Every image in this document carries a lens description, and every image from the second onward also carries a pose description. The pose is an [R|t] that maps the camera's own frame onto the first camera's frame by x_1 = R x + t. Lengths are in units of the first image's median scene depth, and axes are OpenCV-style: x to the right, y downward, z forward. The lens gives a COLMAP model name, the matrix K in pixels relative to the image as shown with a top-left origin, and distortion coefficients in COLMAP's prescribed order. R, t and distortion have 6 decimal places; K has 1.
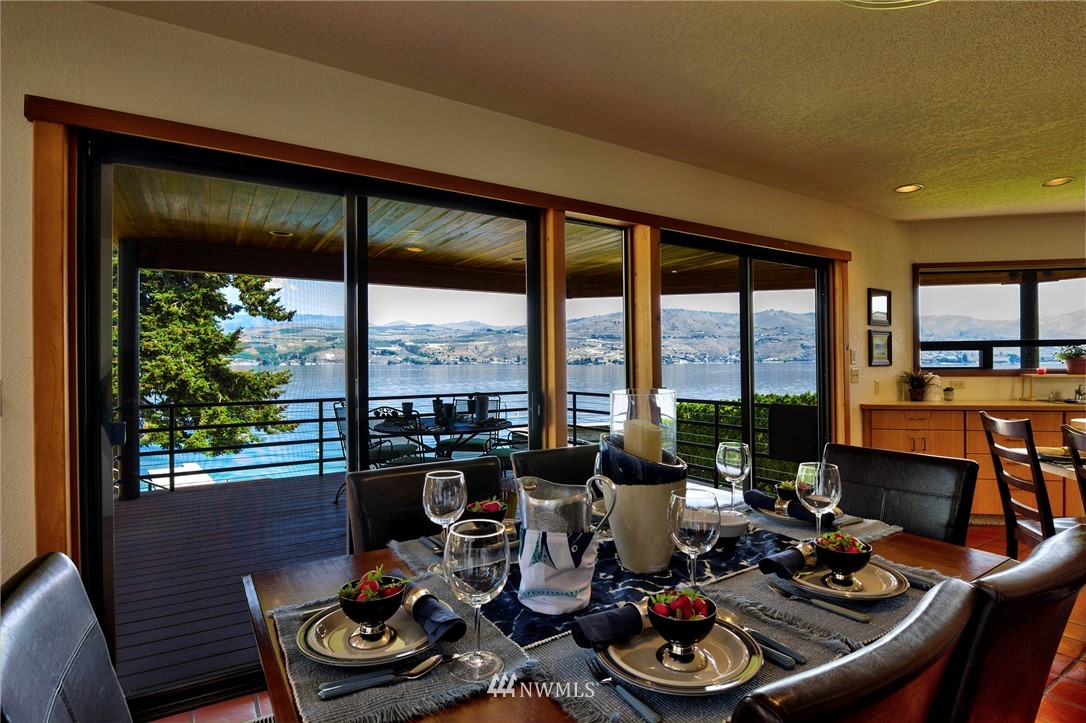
lens RADIAL K [[563.6, 0, 573.4], [0, 563.6, 356.8], [0, 0, 1]] dist [0.001433, -0.002660]
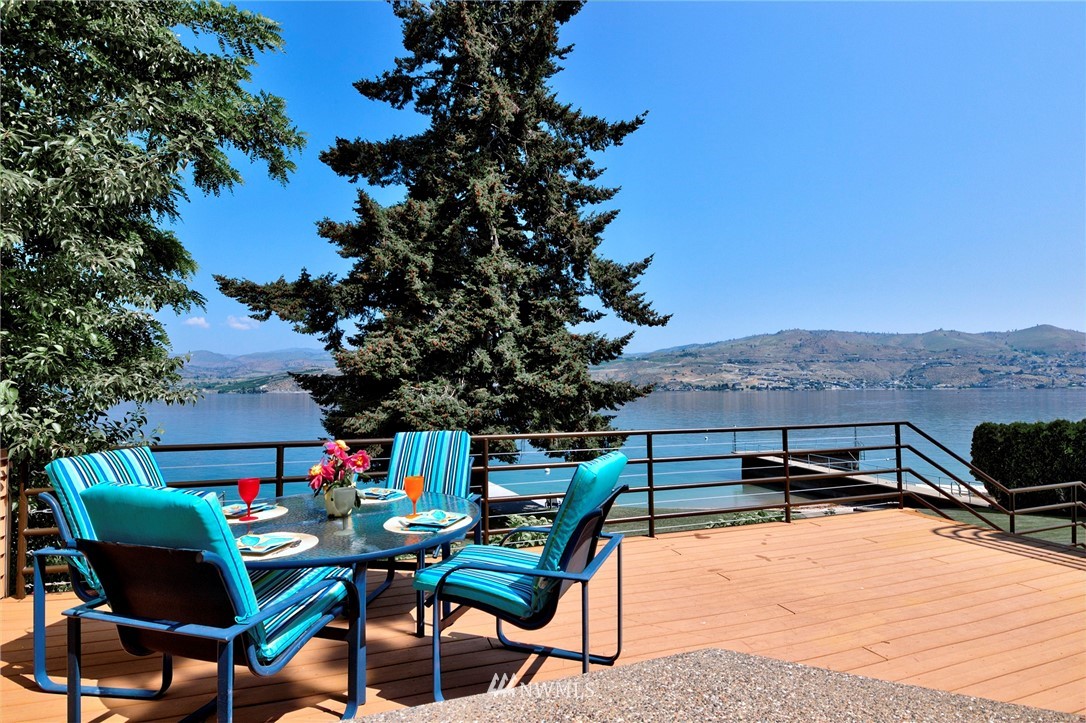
lens RADIAL K [[563.6, 0, 535.3], [0, 563.6, 375.3], [0, 0, 1]] dist [0.001433, -0.002660]
pose [[0.966334, -0.006603, -0.257206, -0.471933], [0.002258, 0.999850, -0.017184, 0.035299], [0.257281, 0.016025, 0.966204, 0.031637]]
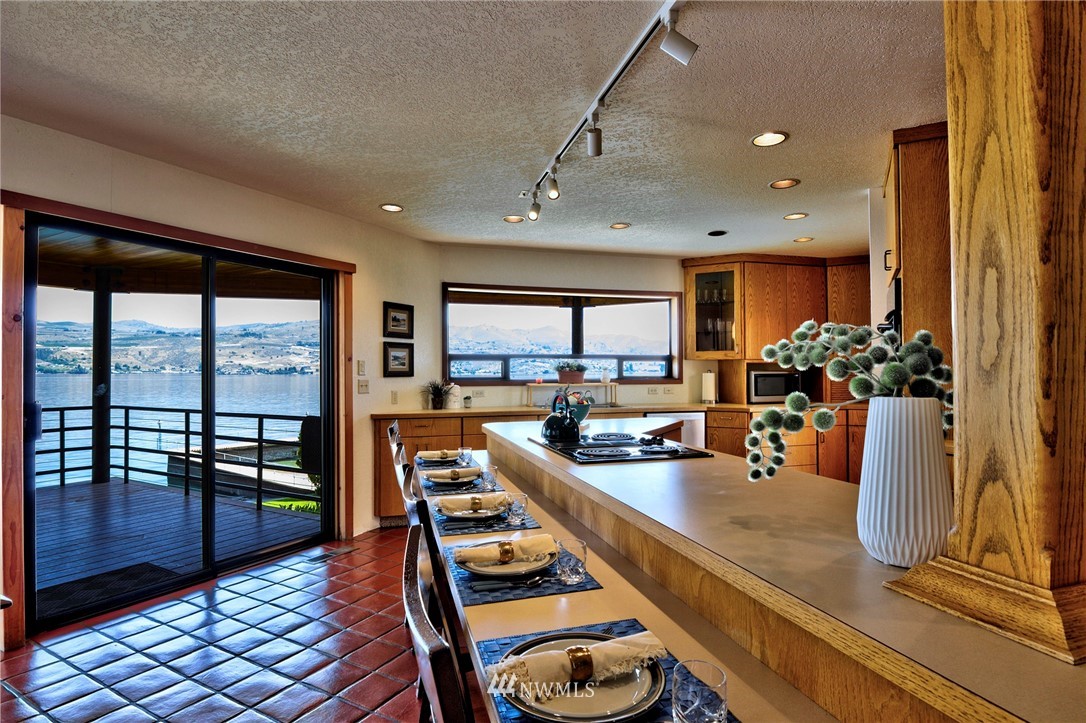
lens RADIAL K [[563.6, 0, 561.5], [0, 563.6, 376.1], [0, 0, 1]] dist [0.001433, -0.002660]
pose [[0.891711, 0.004019, 0.452587, 0.085607], [-0.010746, 0.999867, 0.012293, -0.000253], [-0.452477, -0.015825, 0.891635, -0.018248]]
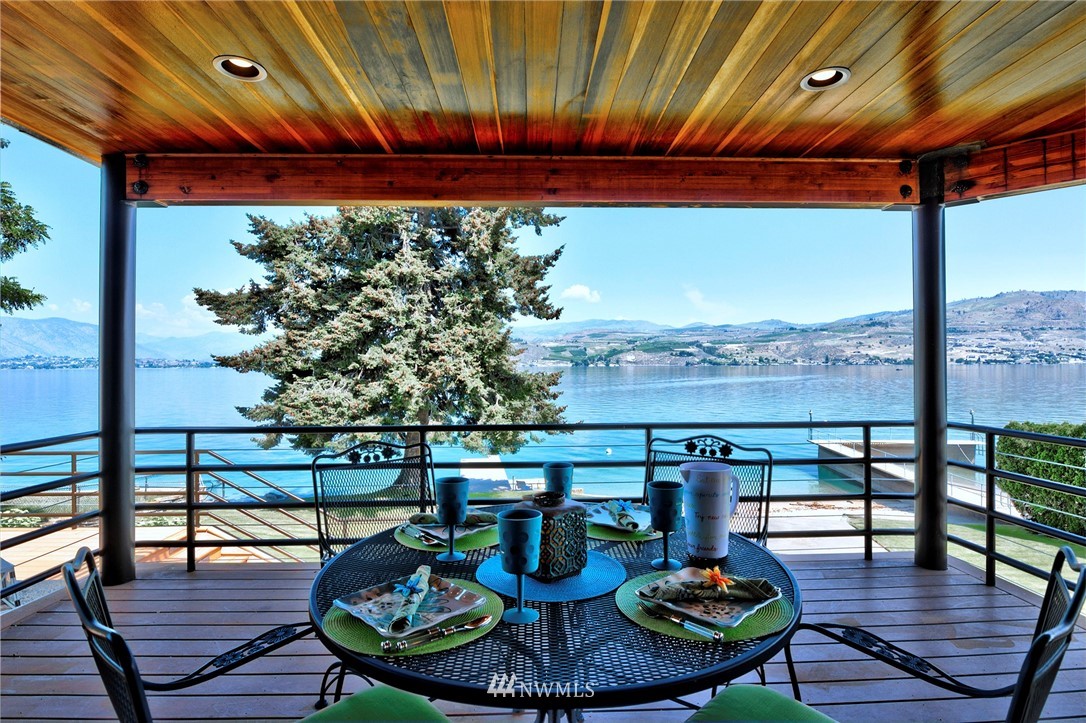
lens RADIAL K [[563.6, 0, 554.1], [0, 563.6, 362.0], [0, 0, 1]] dist [0.001433, -0.002660]
pose [[0.853496, -0.005127, -0.521074, -0.016062], [0.008928, 0.999949, 0.004784, 0.004192], [0.521023, -0.008735, 0.853498, 0.191230]]
